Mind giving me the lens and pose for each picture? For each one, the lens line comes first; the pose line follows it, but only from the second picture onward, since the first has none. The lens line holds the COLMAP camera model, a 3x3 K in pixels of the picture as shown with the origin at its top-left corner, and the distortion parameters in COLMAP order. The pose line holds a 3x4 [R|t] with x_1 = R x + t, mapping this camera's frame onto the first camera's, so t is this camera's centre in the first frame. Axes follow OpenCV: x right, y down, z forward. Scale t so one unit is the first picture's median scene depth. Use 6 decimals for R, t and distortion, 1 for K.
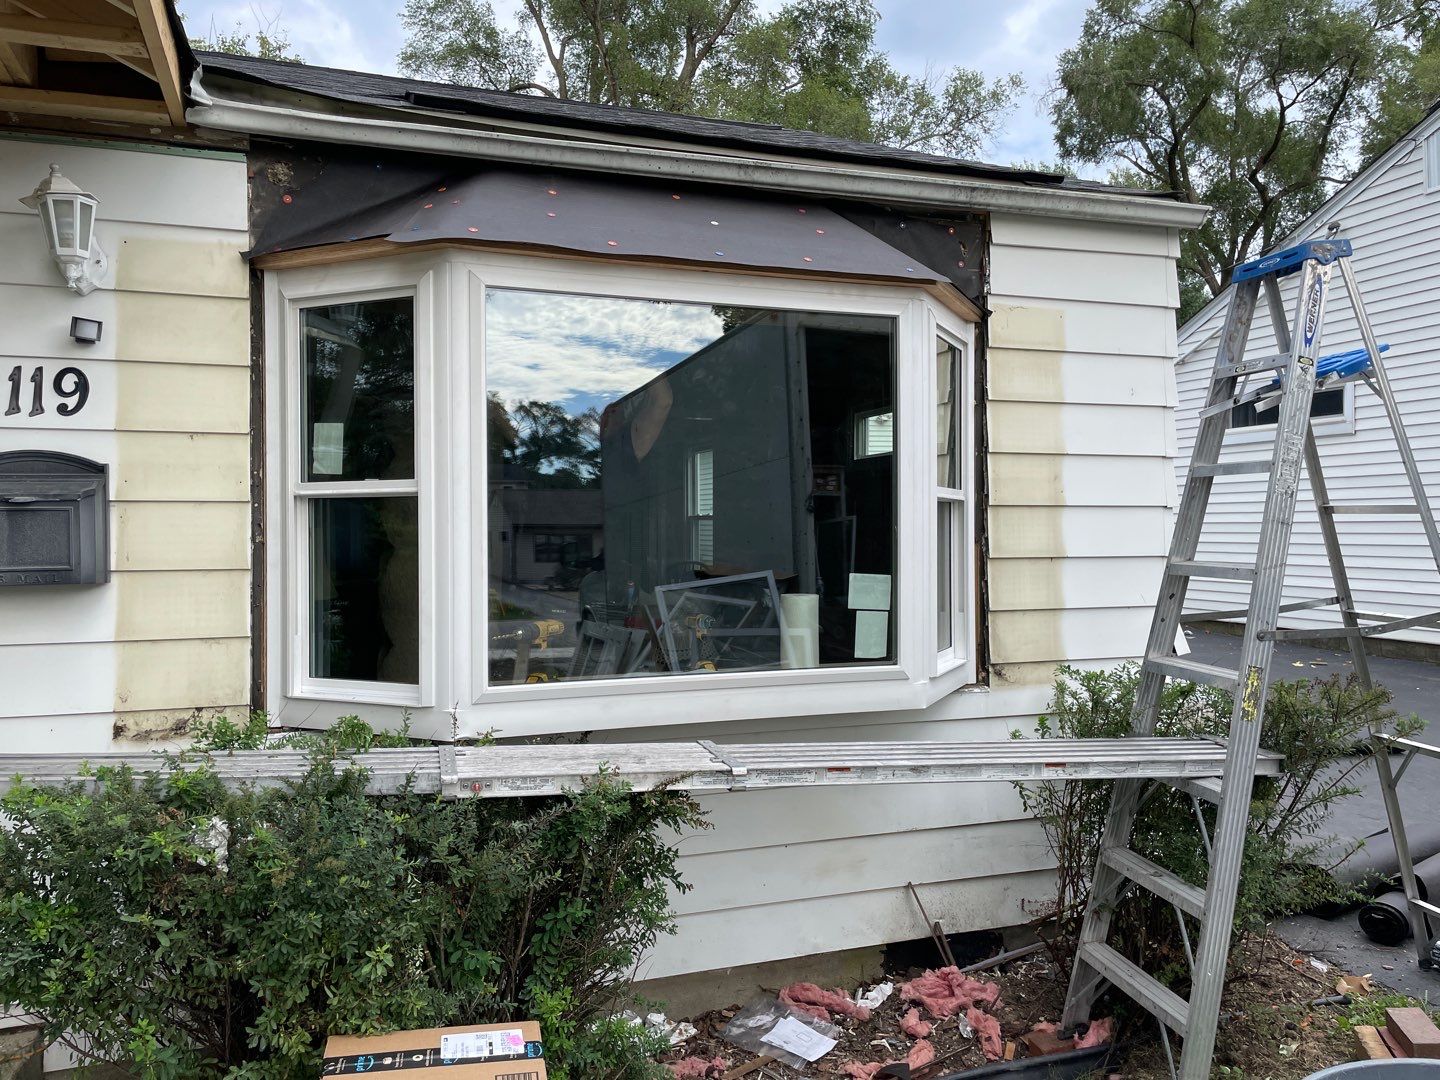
lens RADIAL K [[1153.5, 0, 762.1], [0, 1153.5, 539.3], [0, 0, 1]] dist [0.065370, -0.083219]
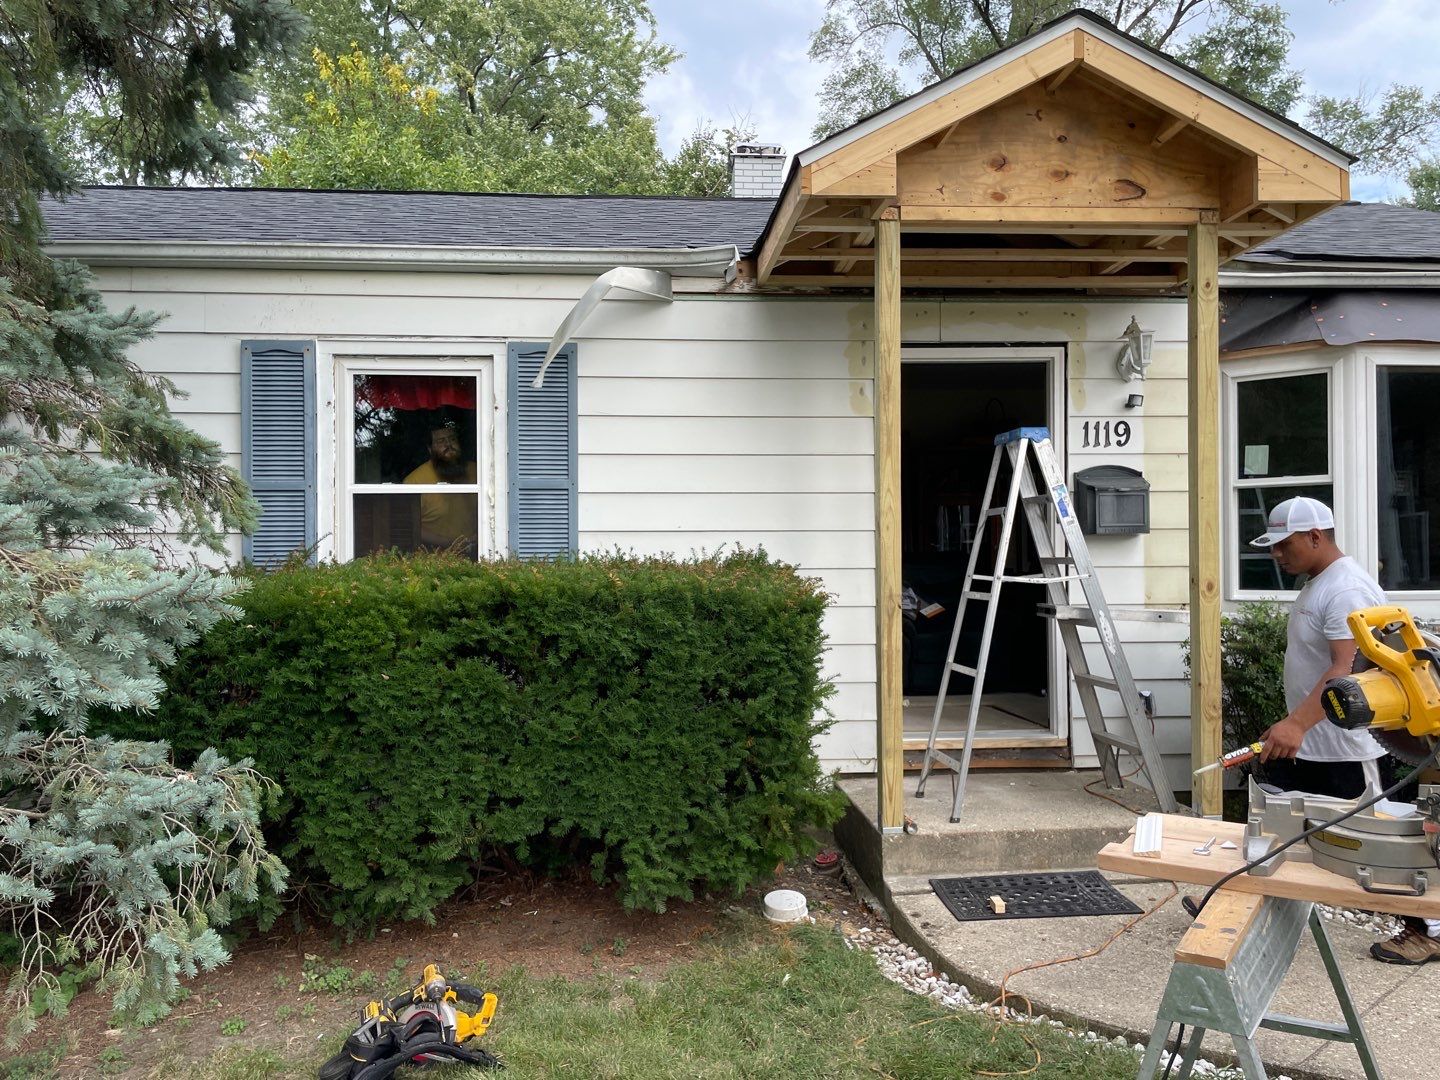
lens RADIAL K [[1149.8, 0, 748.4], [0, 1149.8, 544.6], [0, 0, 1]] dist [0.064034, -0.144059]
pose [[0.952033, -0.009013, -0.305864, -0.448750], [0.002419, 0.999757, -0.021930, 0.068819], [0.305987, 0.020138, 0.951823, -0.716449]]
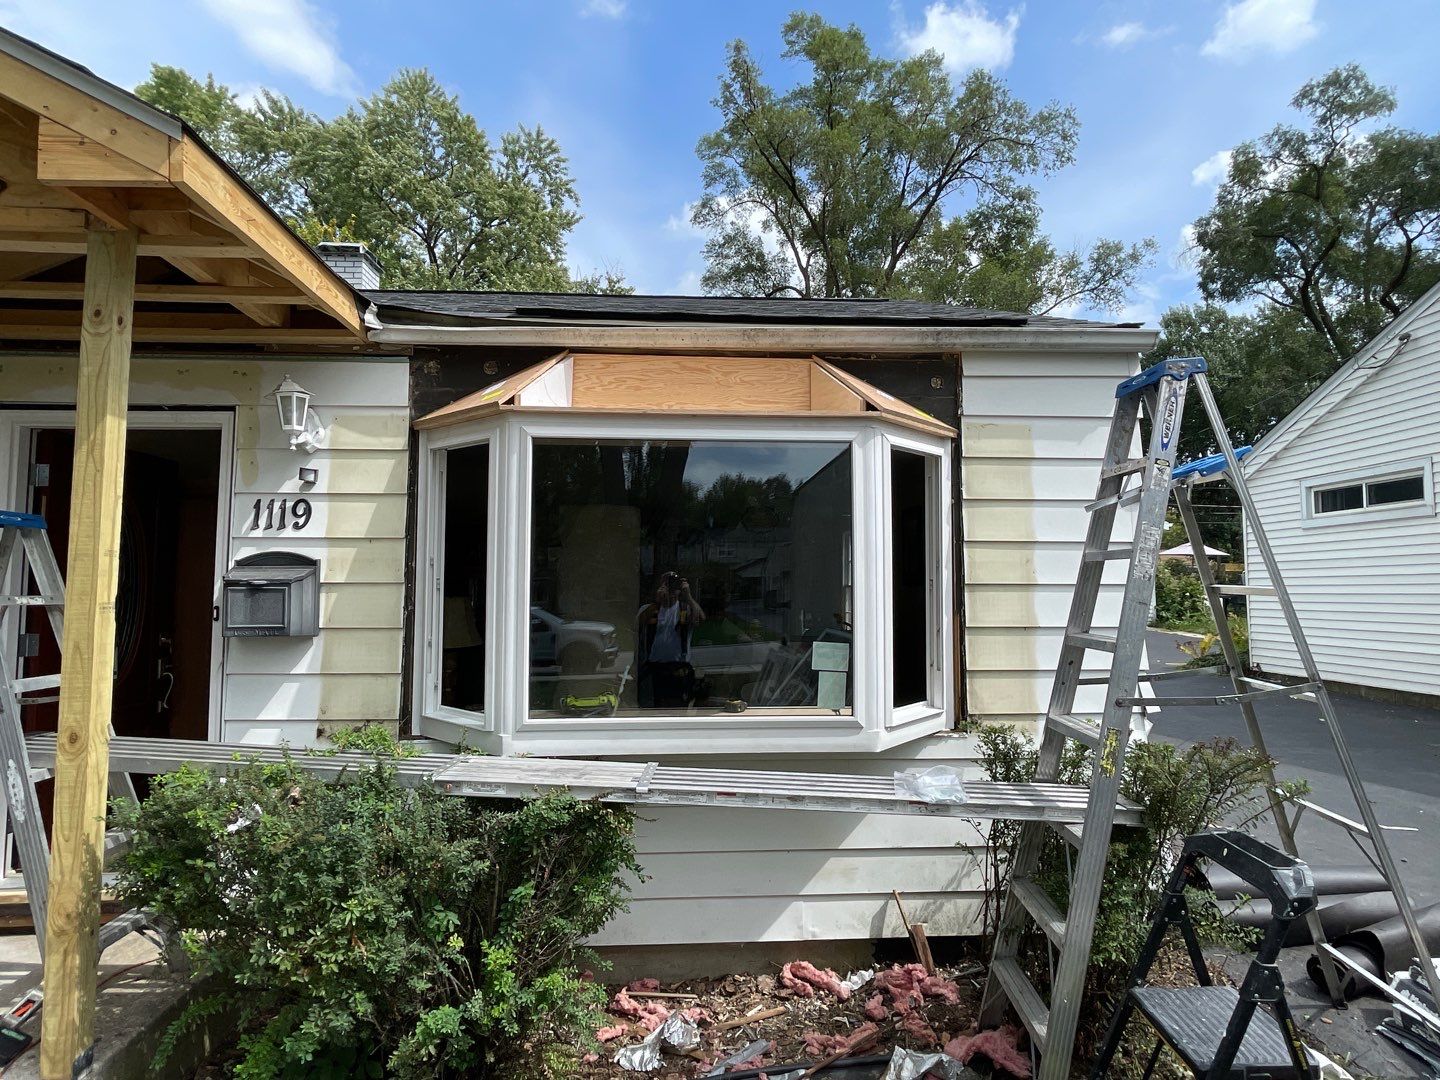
lens RADIAL K [[846.5, 0, 715.5], [0, 846.5, 533.2], [0, 0, 1]] dist [-0.003549, 0.003163]
pose [[0.955639, -0.017846, -0.293998, 0.214417], [-0.006892, 0.996535, -0.082892, -0.006947], [0.294458, 0.081241, 0.952205, 0.053519]]
